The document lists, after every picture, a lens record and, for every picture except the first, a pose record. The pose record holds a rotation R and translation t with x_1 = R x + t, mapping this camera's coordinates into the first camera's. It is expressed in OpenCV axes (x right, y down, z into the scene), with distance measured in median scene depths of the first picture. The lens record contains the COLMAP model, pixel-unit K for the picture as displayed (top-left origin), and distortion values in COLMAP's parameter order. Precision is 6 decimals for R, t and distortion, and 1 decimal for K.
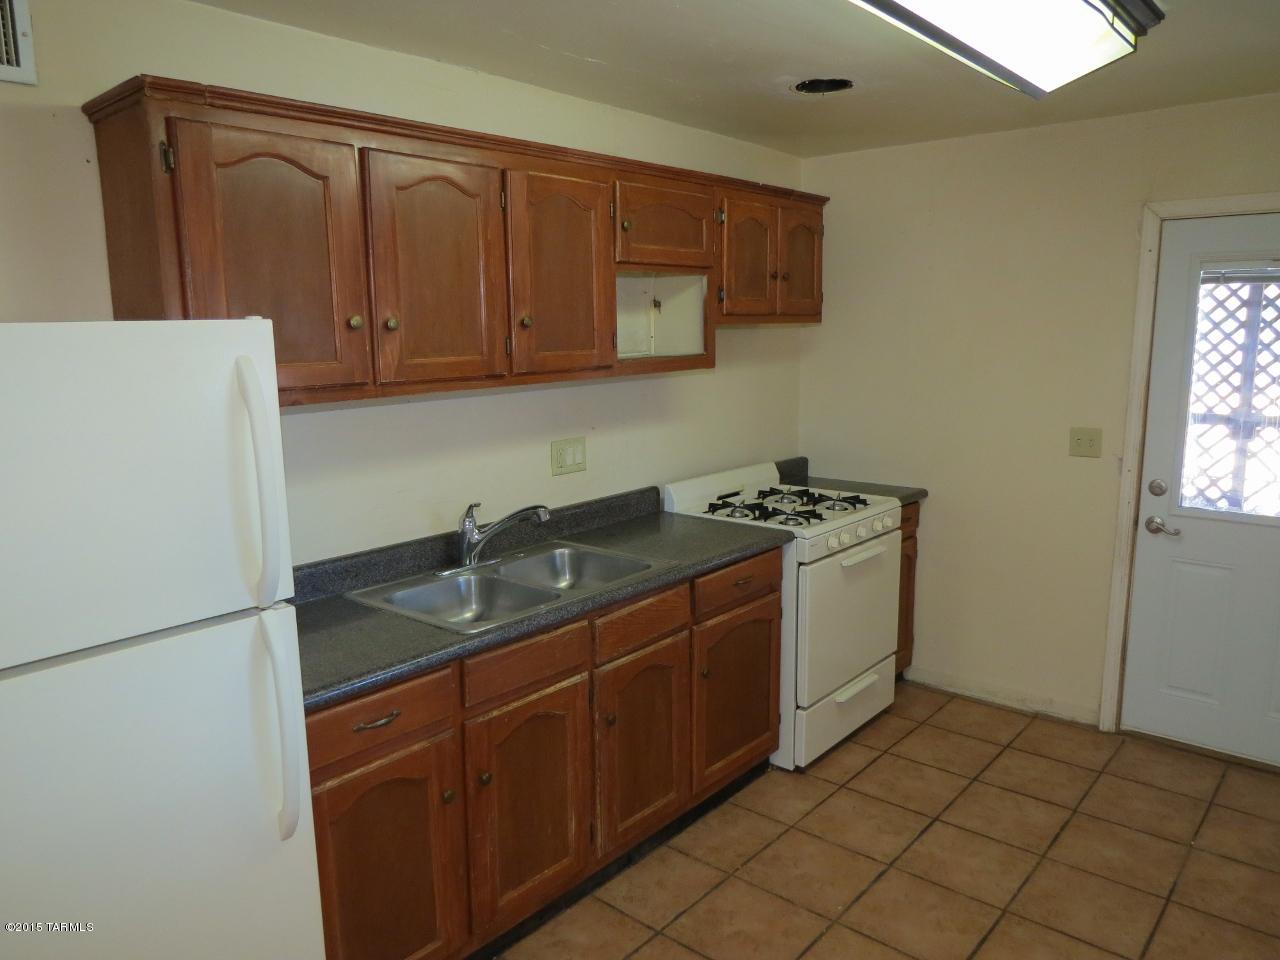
lens RADIAL K [[914.5, 0, 643.1], [0, 914.5, 485.0], [0, 0, 1]] dist [-0.033638, 0.012551]
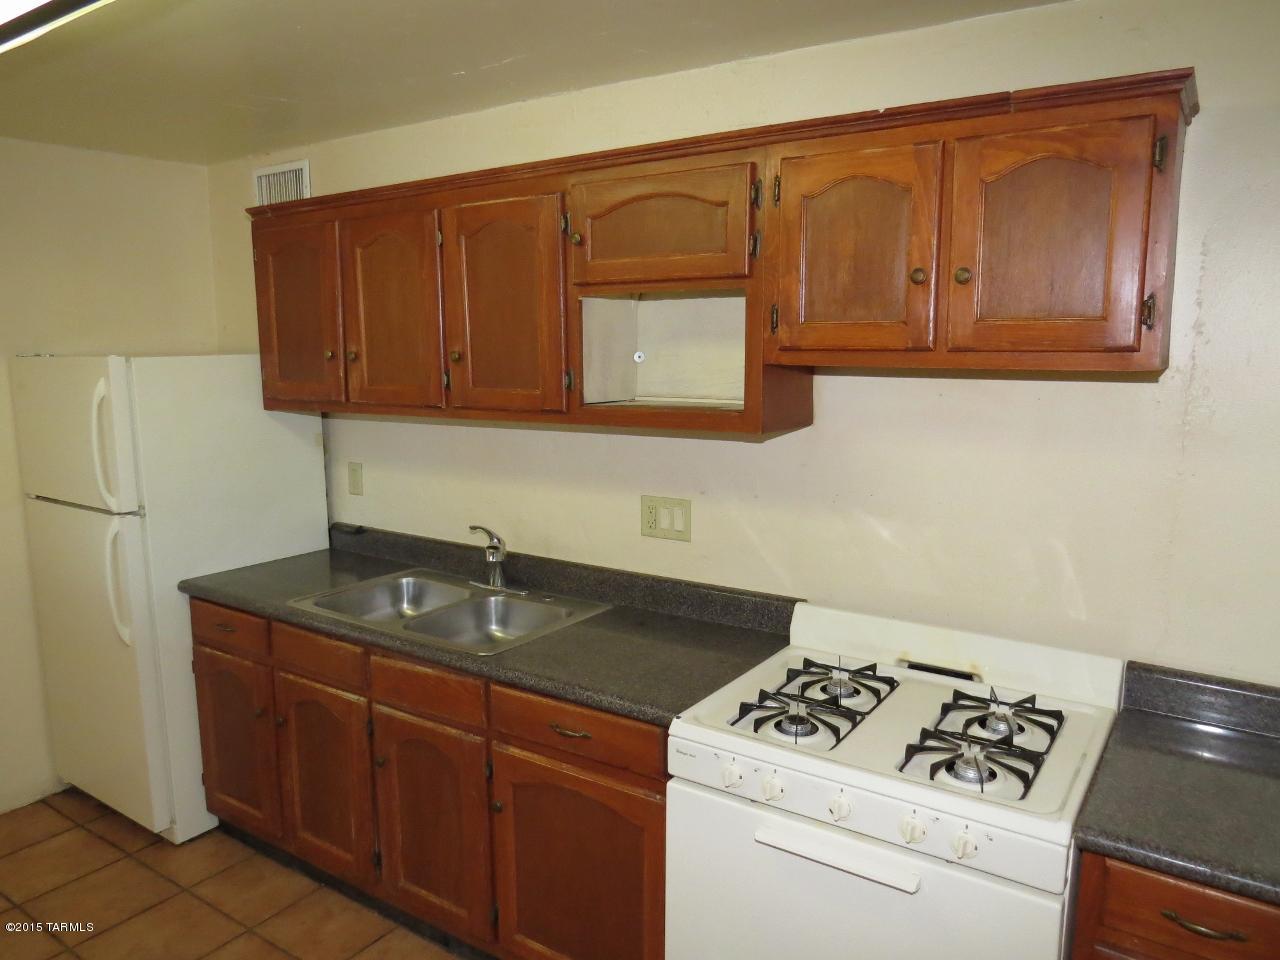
lens RADIAL K [[914.5, 0, 642.2], [0, 914.5, 475.6], [0, 0, 1]] dist [-0.033638, 0.012551]
pose [[0.111082, 0.159918, -0.980860, 0.853139], [-0.167076, 0.975926, 0.140192, -0.214737], [0.979667, 0.148305, 0.135126, 1.030096]]
